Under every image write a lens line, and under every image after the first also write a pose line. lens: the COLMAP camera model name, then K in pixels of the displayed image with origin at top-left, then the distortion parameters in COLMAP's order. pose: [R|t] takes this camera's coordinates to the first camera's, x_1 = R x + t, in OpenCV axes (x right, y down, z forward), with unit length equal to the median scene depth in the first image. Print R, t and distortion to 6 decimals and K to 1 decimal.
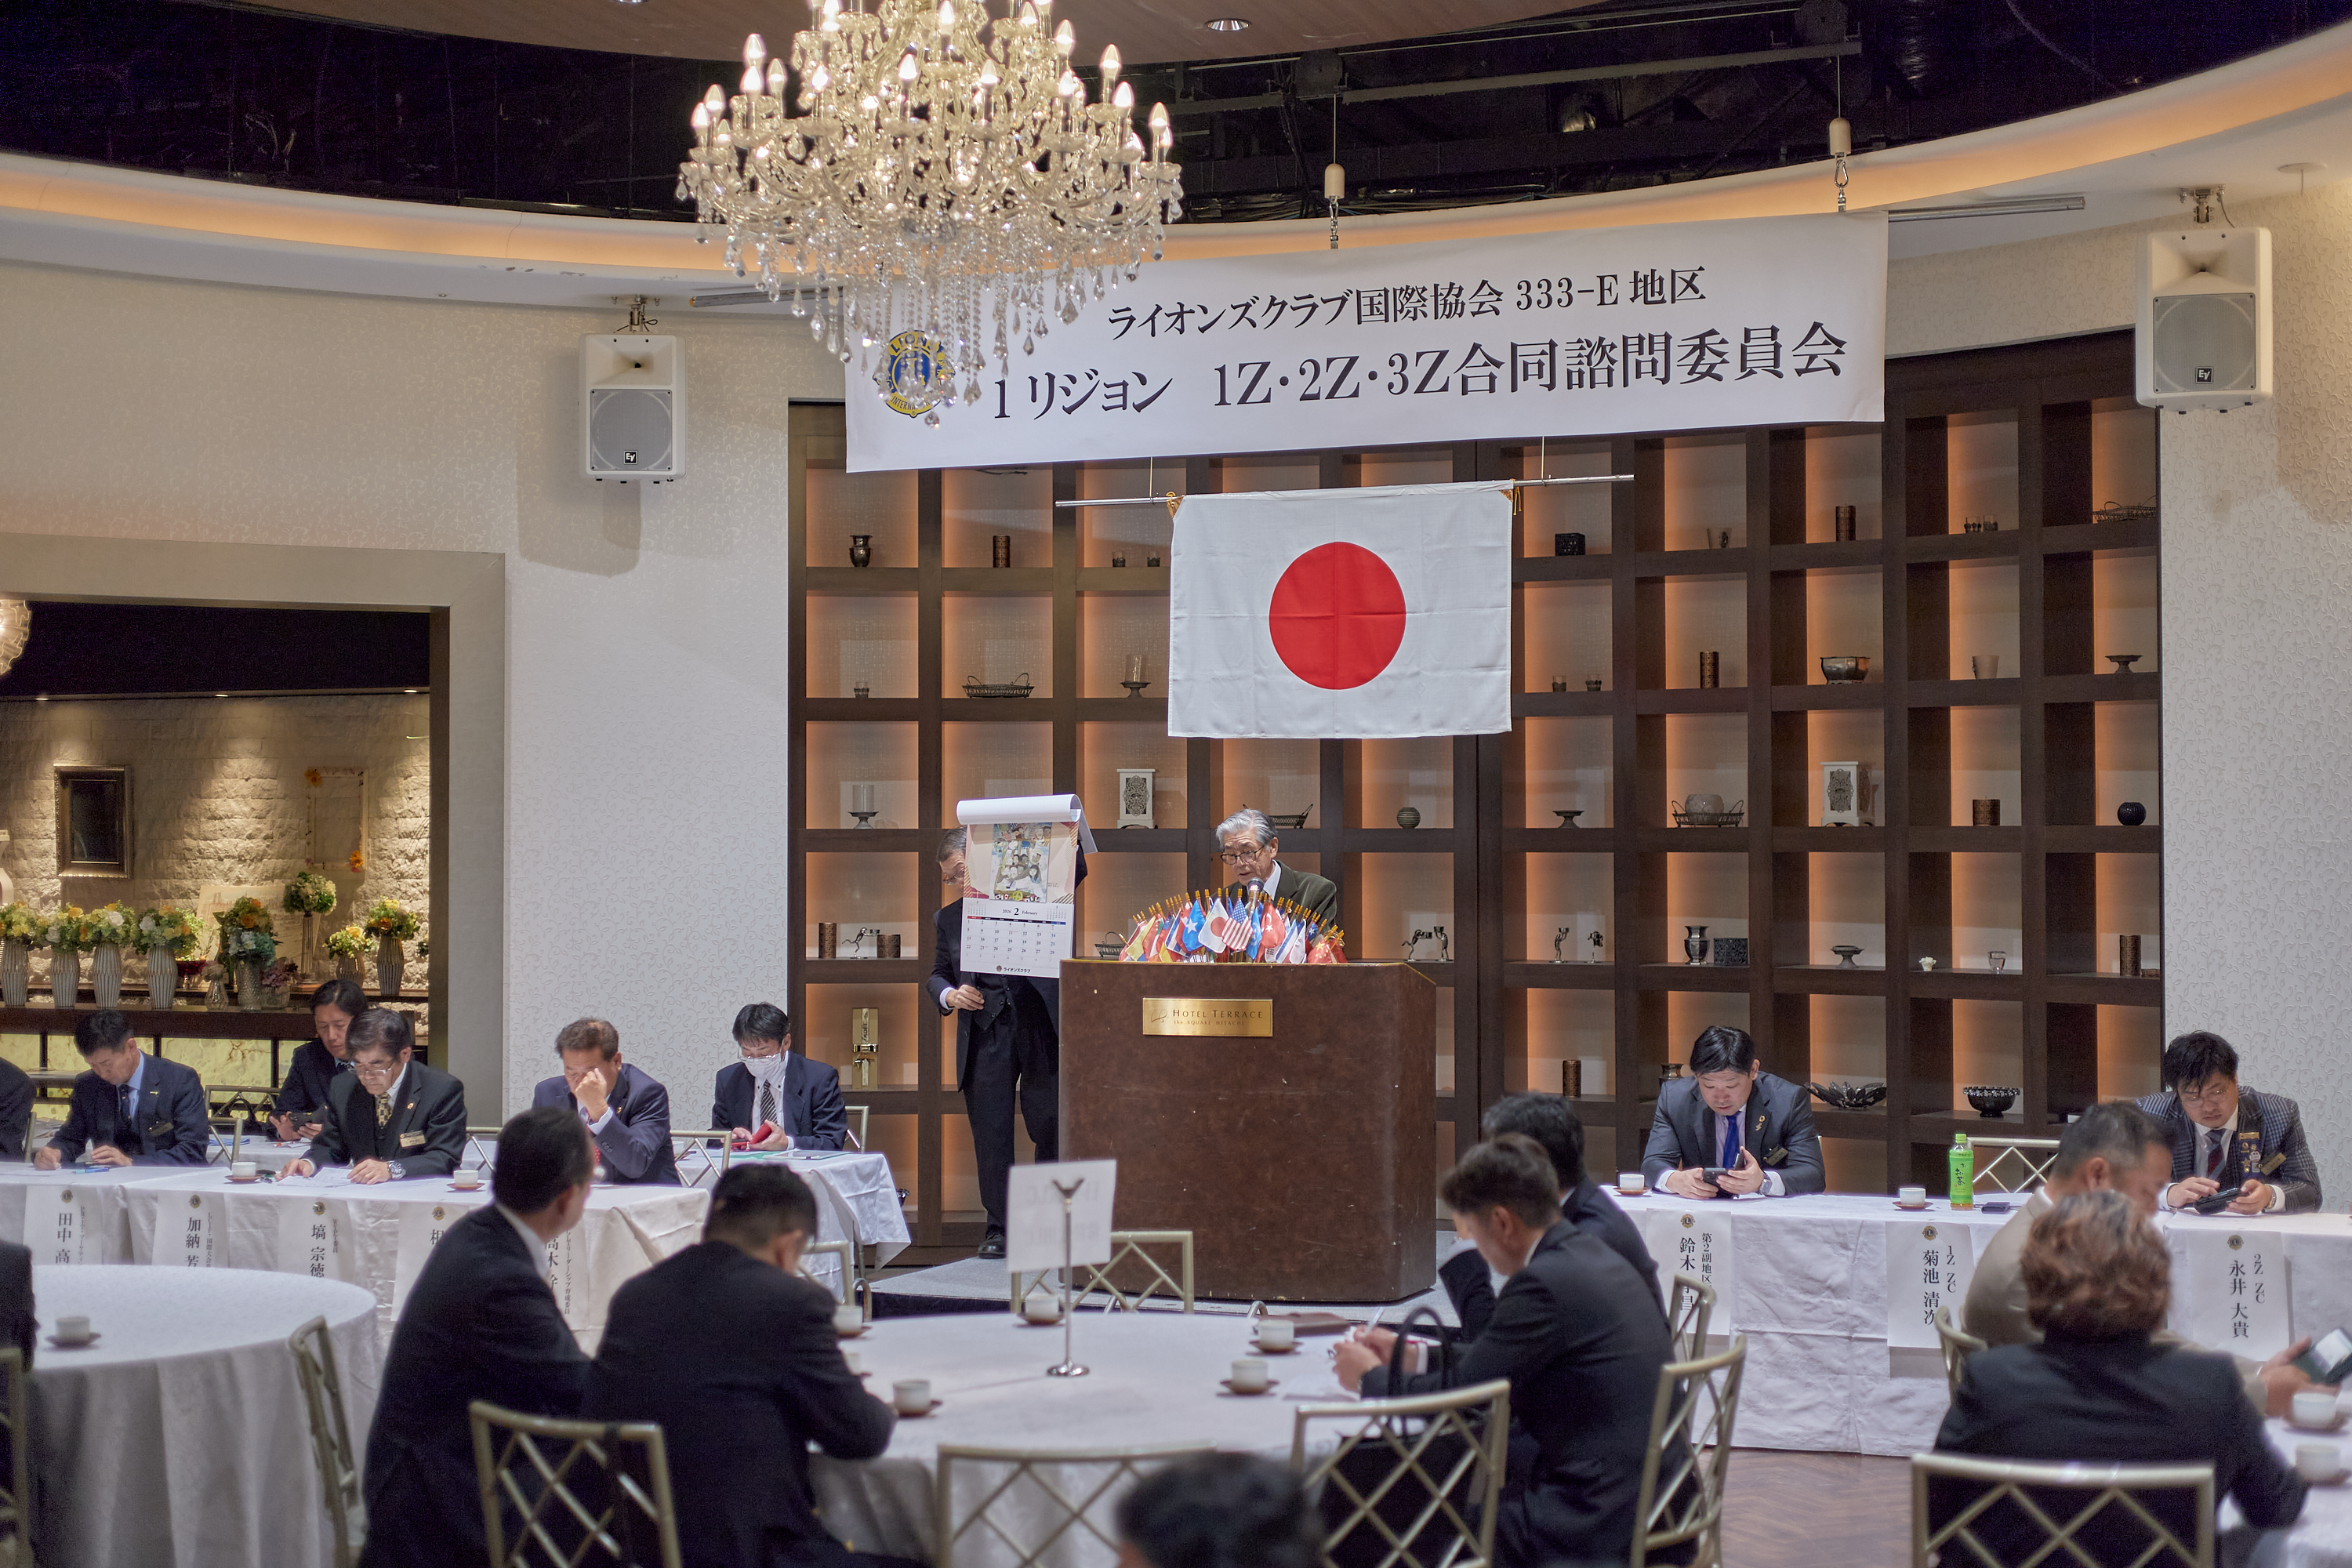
lens RADIAL K [[3286.6, 0, 1176.0], [0, 3286.6, 784.0], [0, 0, 1]] dist [0.061657, -0.240006]
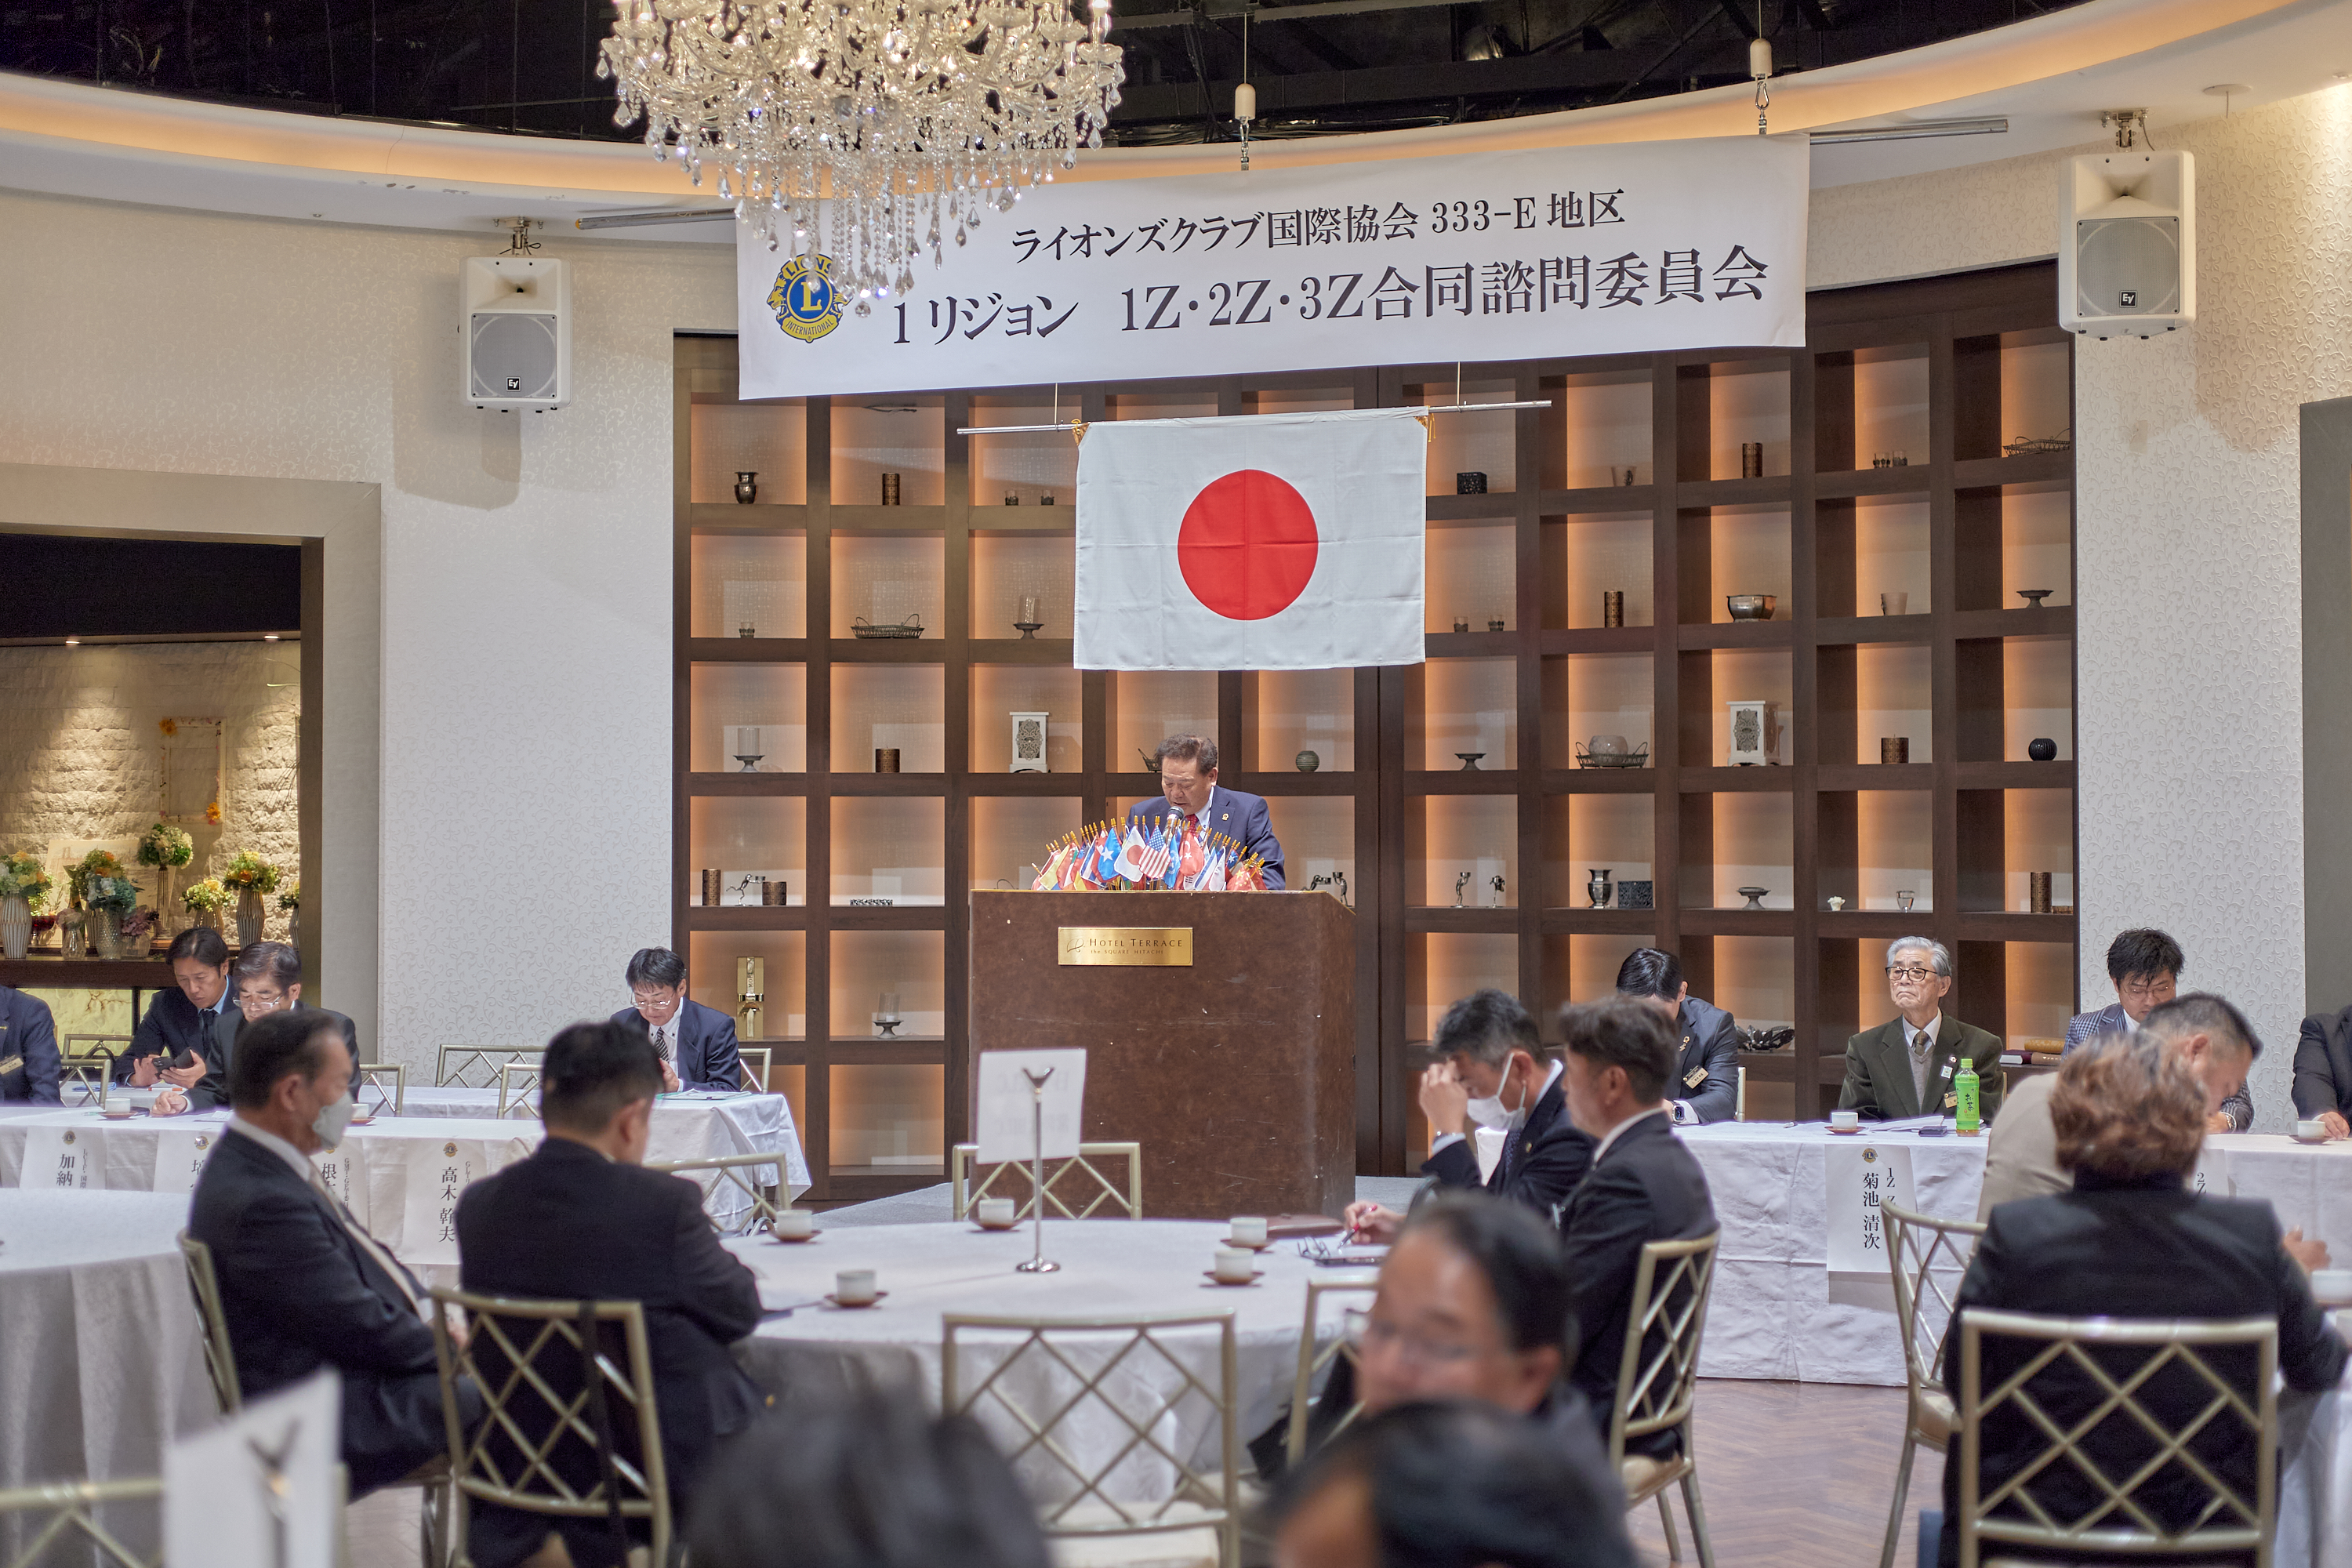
lens RADIAL K [[3286.6, 0, 1176.0], [0, 3286.6, 784.0], [0, 0, 1]] dist [0.061657, -0.240006]
pose [[0.998540, 0.001584, 0.053991, -0.025262], [-0.001475, 0.999997, -0.002059, 0.022266], [-0.053994, 0.001977, 0.998539, 0.022857]]
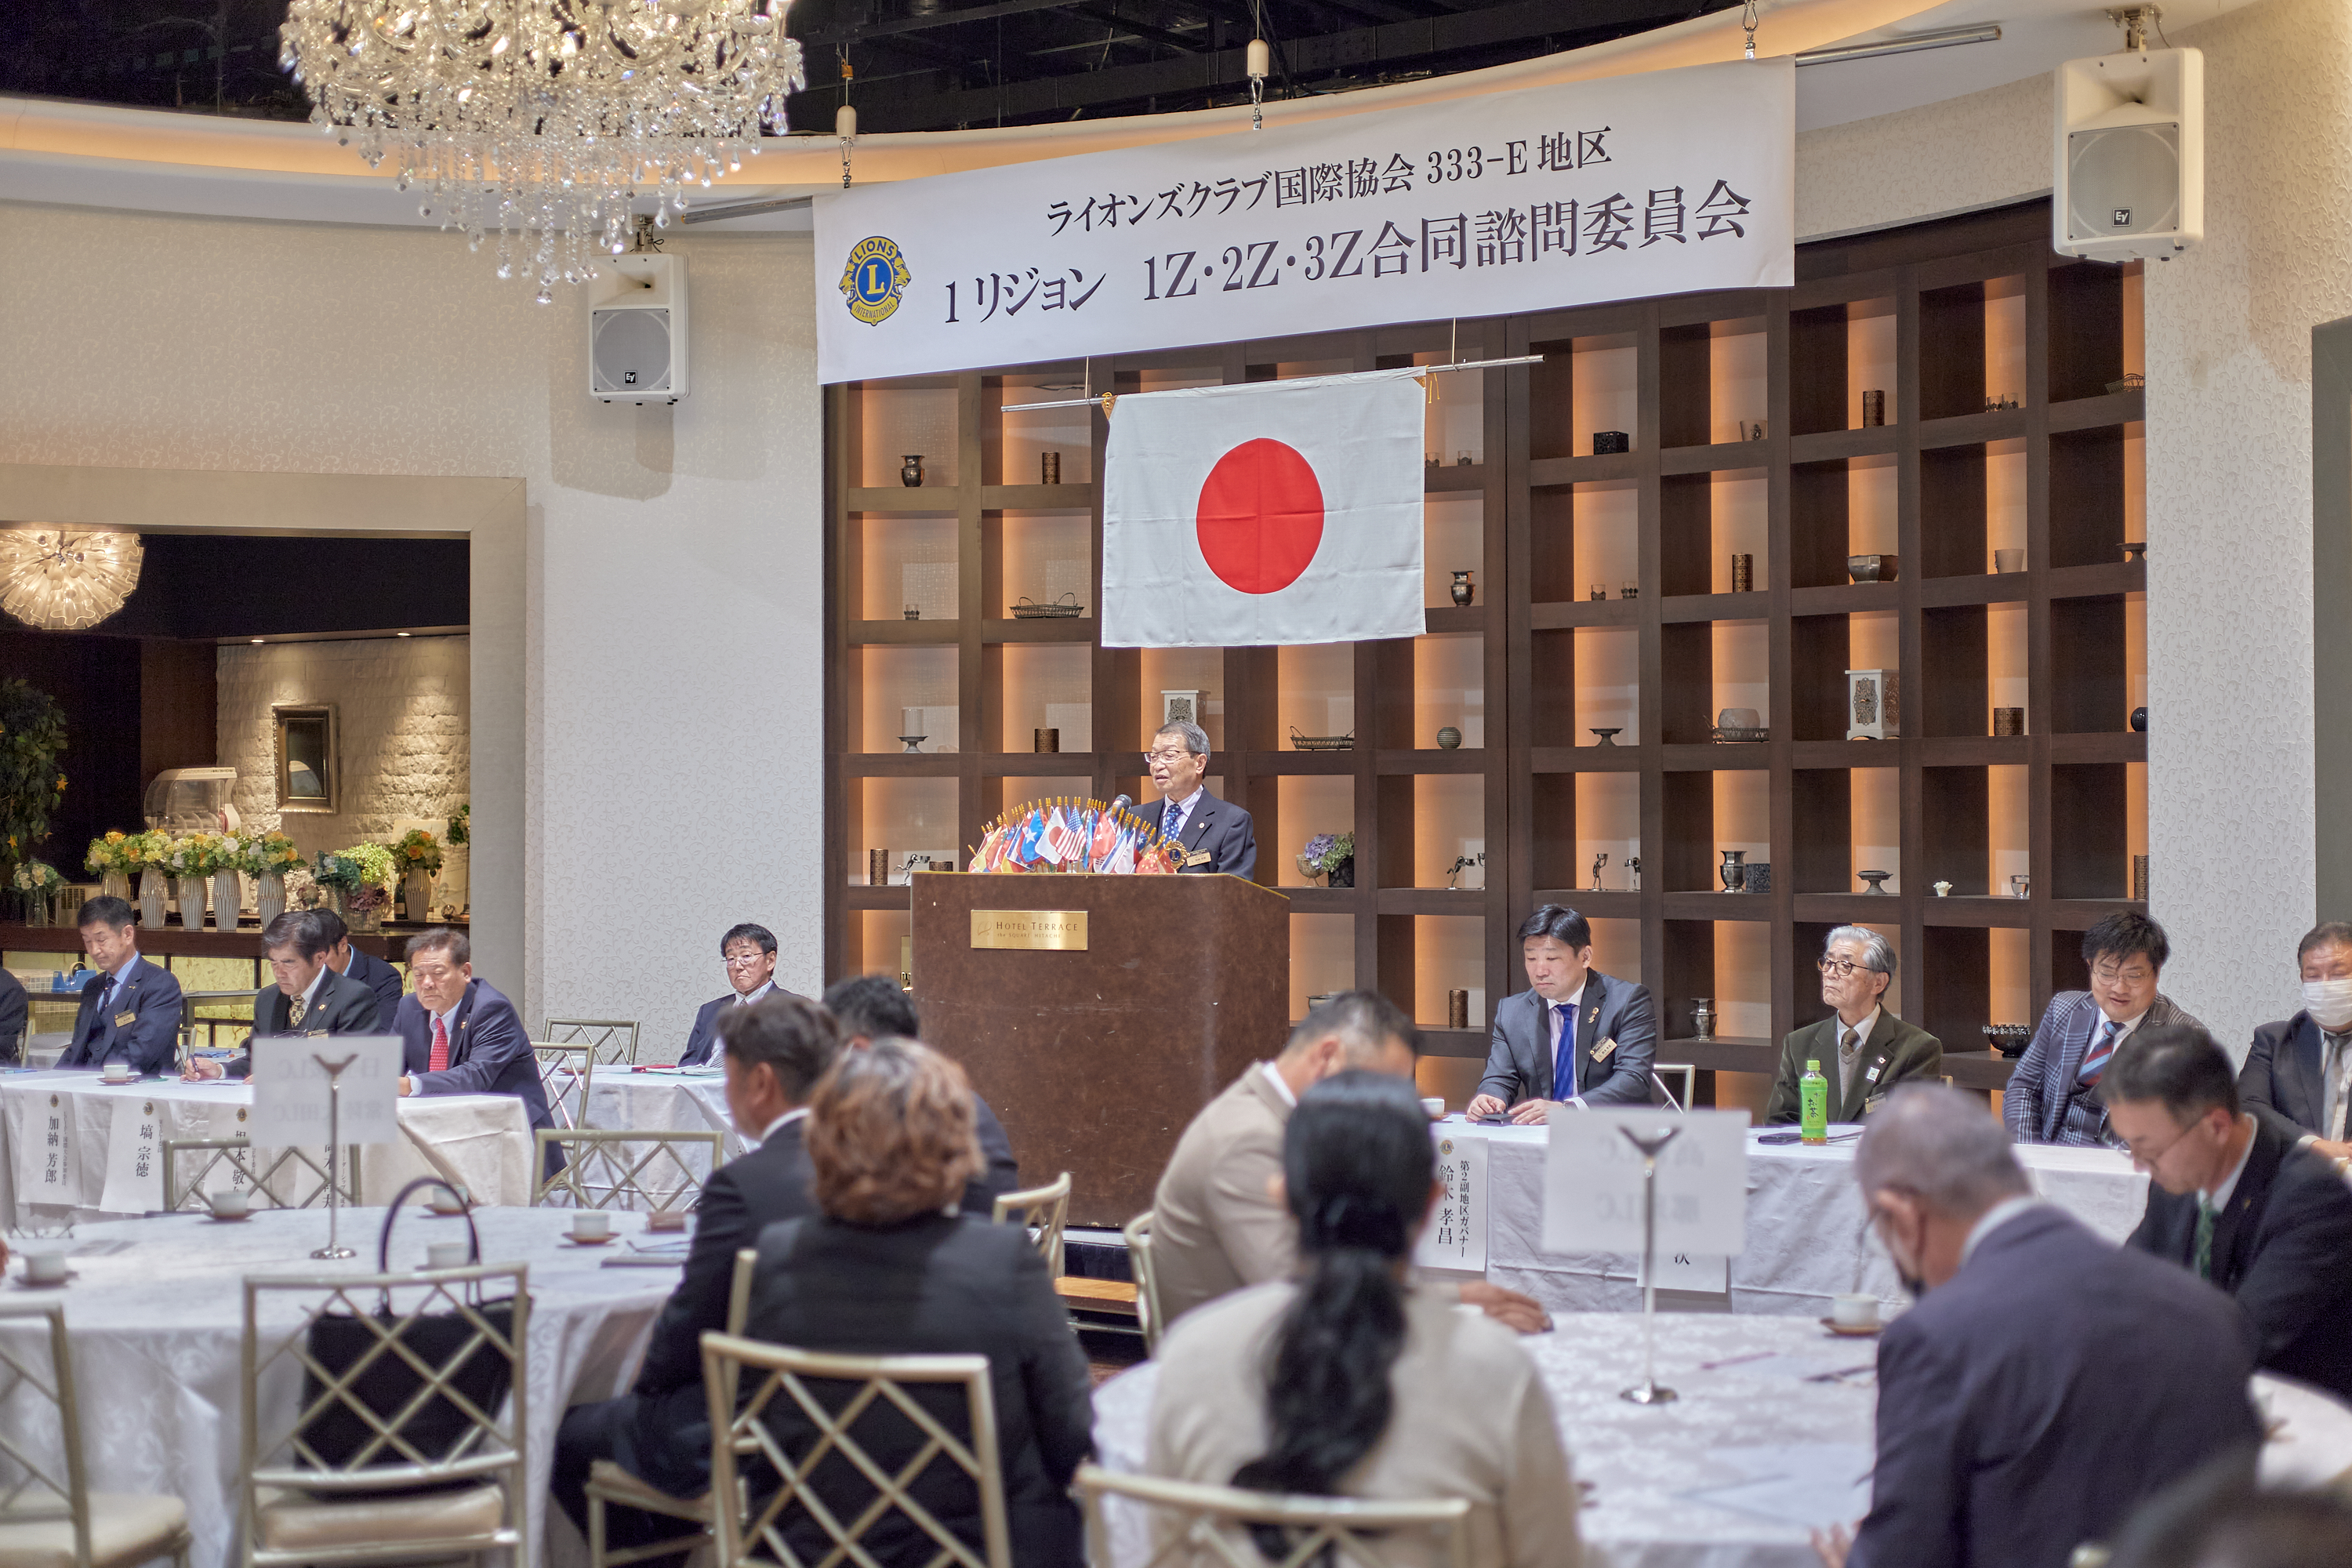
lens RADIAL K [[3286.6, 0, 1176.0], [0, 3286.6, 784.0], [0, 0, 1]] dist [0.061657, -0.240006]
pose [[0.975485, -0.002804, -0.220048, 0.235790], [0.004018, 0.999979, 0.005070, 0.021413], [0.220029, -0.005830, 0.975476, 0.068220]]
